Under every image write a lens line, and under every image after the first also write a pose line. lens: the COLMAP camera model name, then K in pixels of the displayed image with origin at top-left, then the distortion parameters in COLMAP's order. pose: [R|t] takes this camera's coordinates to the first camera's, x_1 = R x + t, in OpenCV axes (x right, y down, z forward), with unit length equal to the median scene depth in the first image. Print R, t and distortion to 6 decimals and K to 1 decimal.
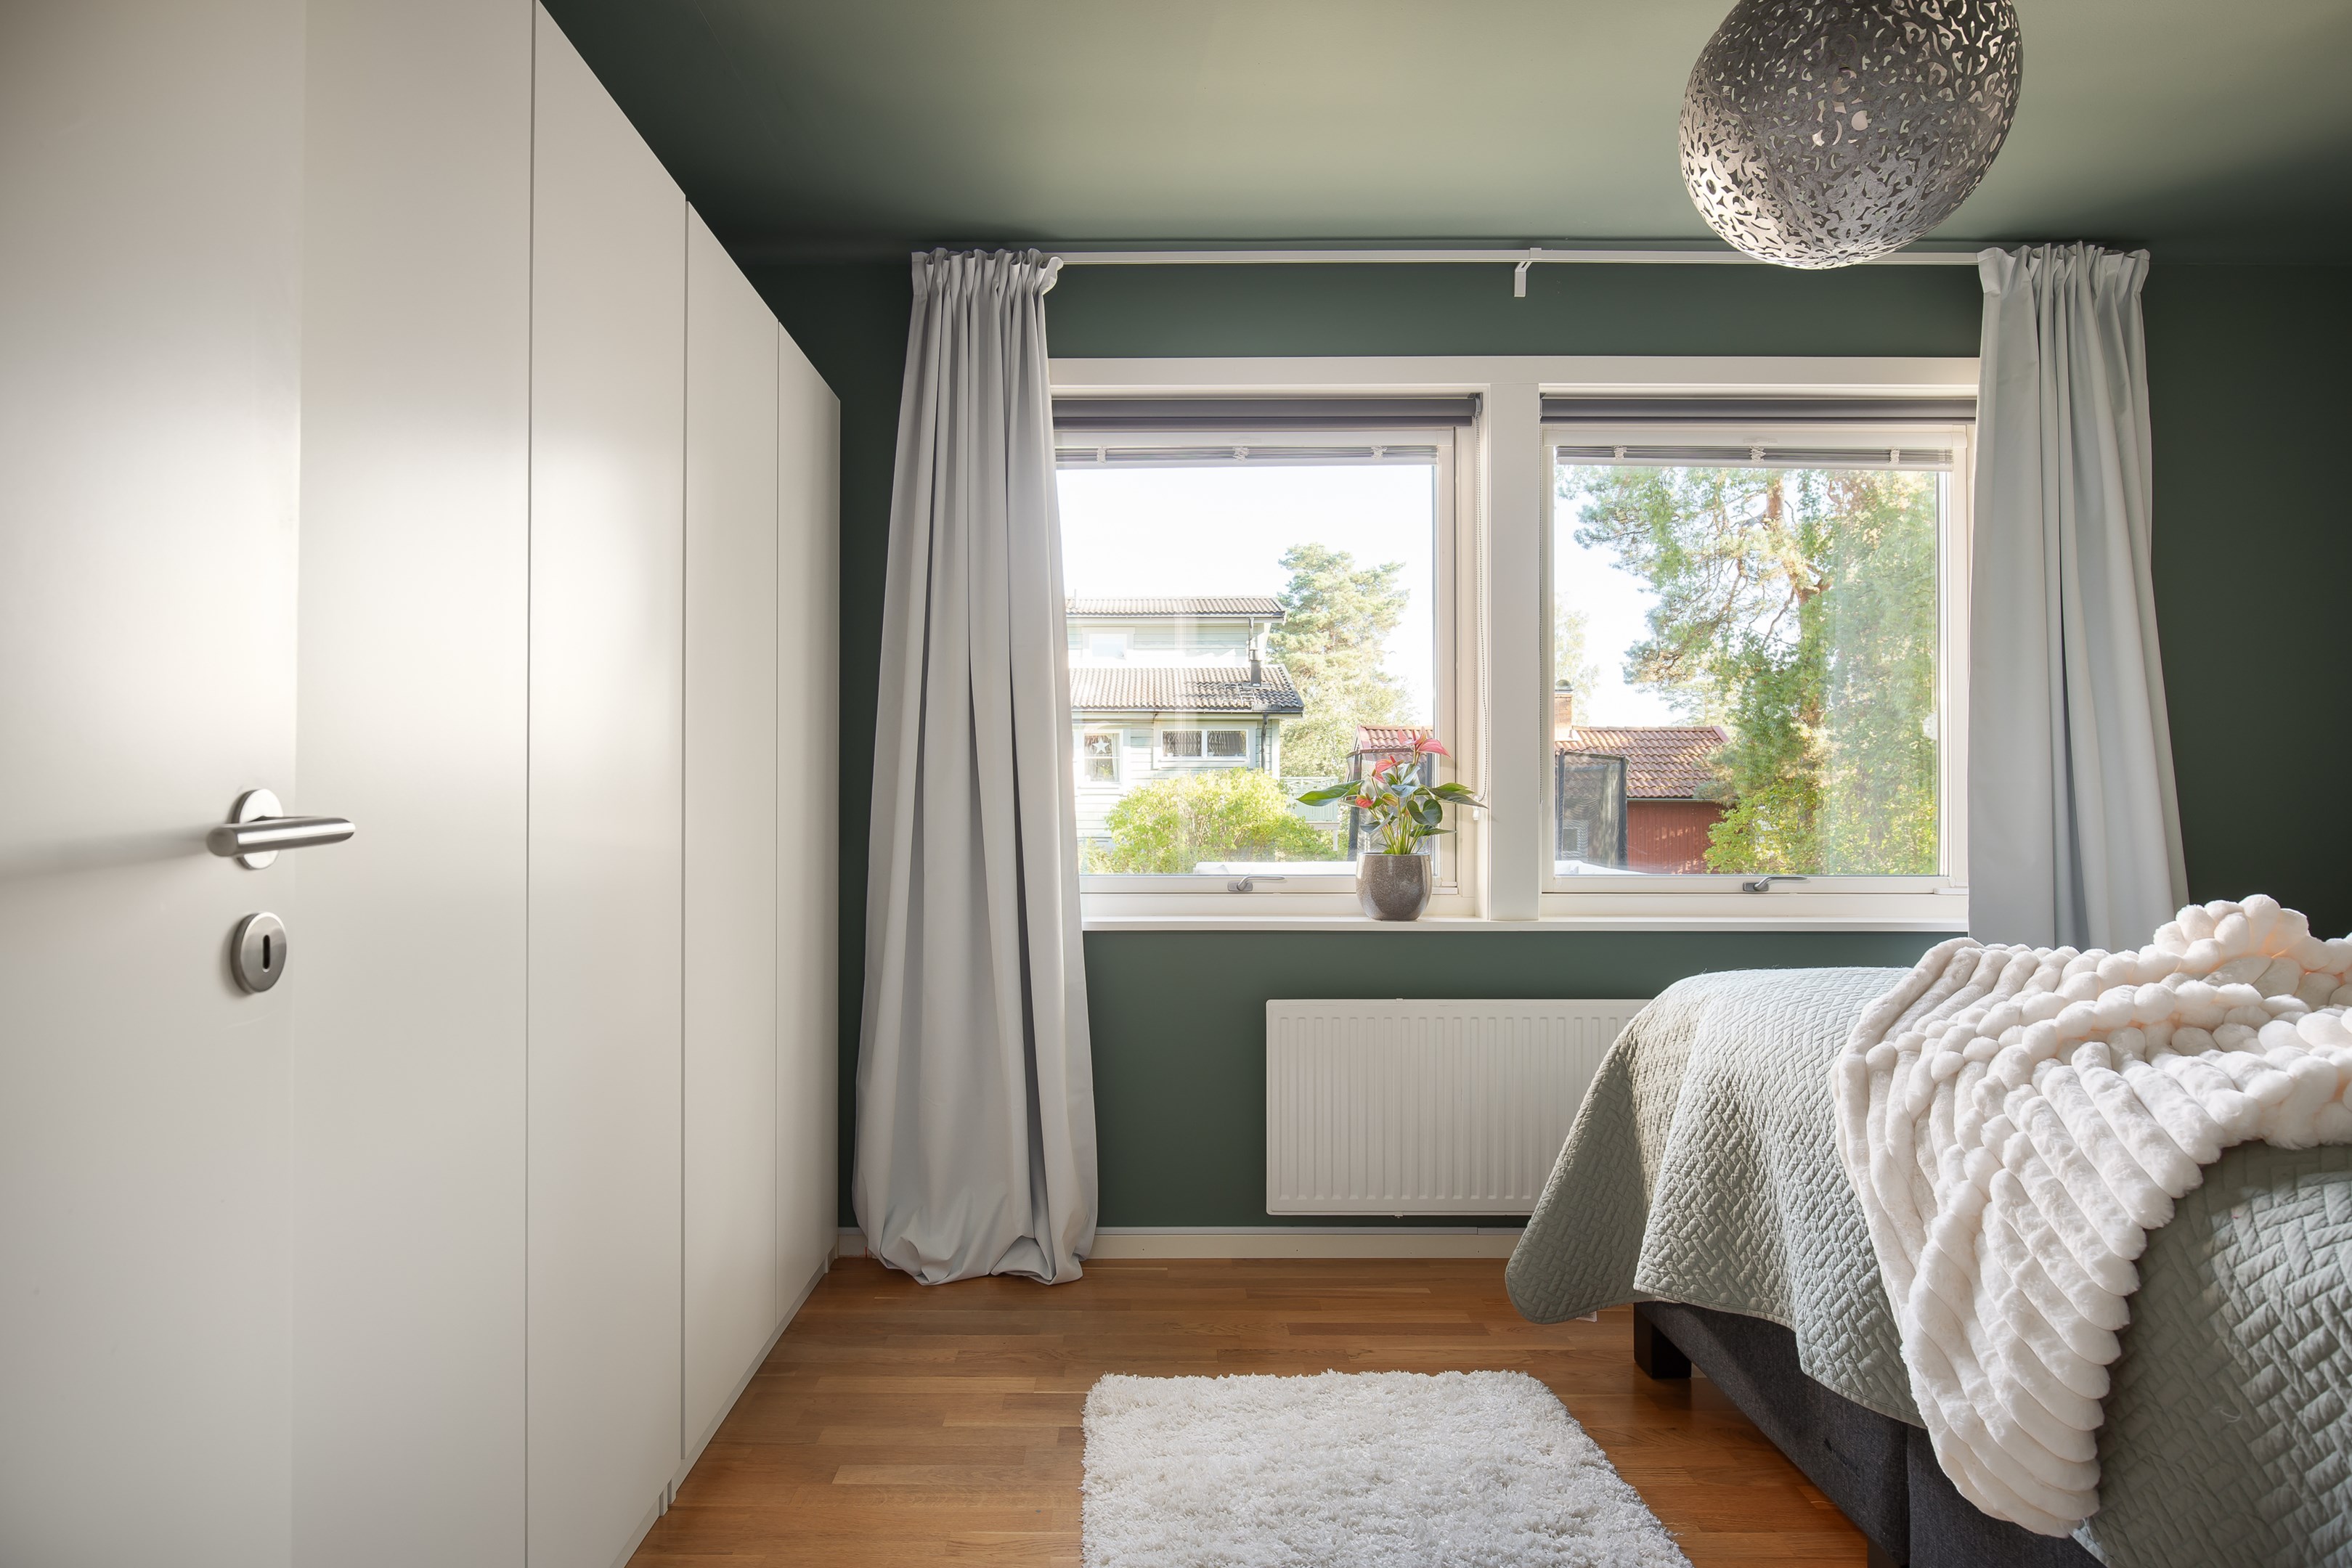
lens RADIAL K [[1265.0, 0, 1180.0], [0, 1265.0, 780.0], [0, 0, 1]] dist [-0.016520, 0.007081]
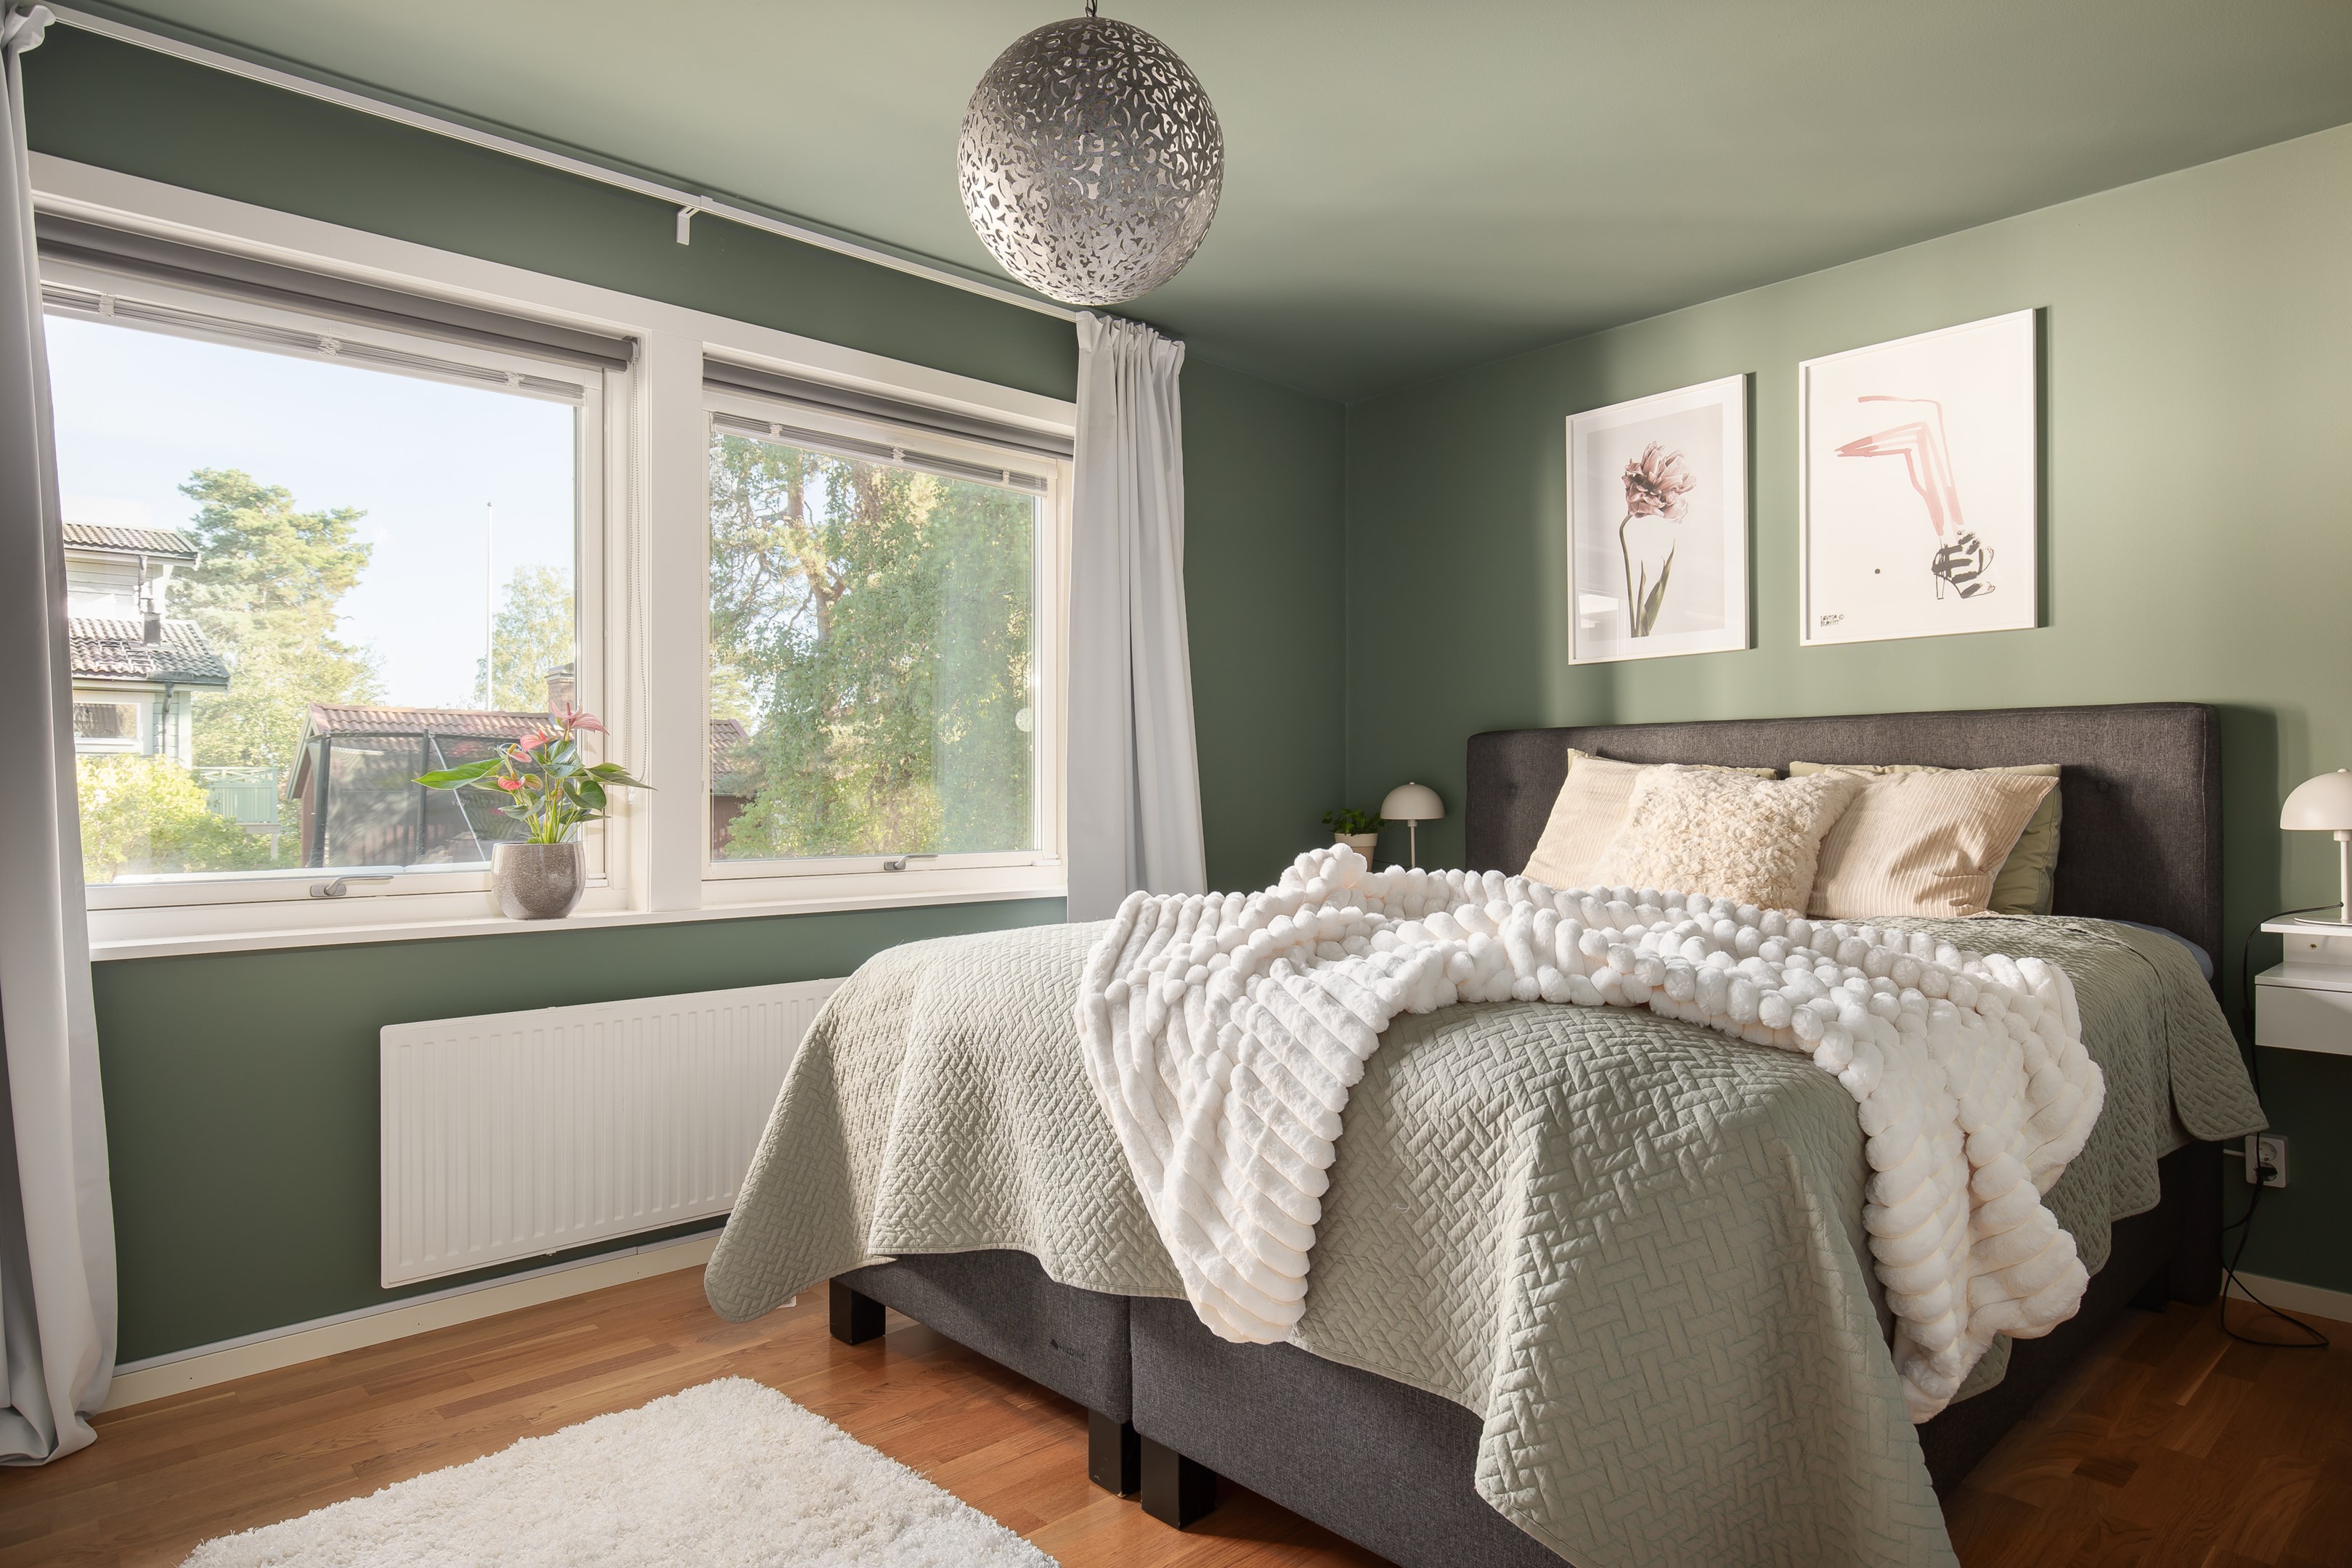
lens RADIAL K [[1311.3, 0, 1176.3], [0, 1311.3, 787.8], [0, 0, 1]] dist [-0.004820, 0.004848]
pose [[0.746072, -0.001552, 0.665864, -0.130544], [-0.005630, 0.999947, 0.008640, 0.011754], [-0.665842, -0.010195, 0.746023, 0.035354]]
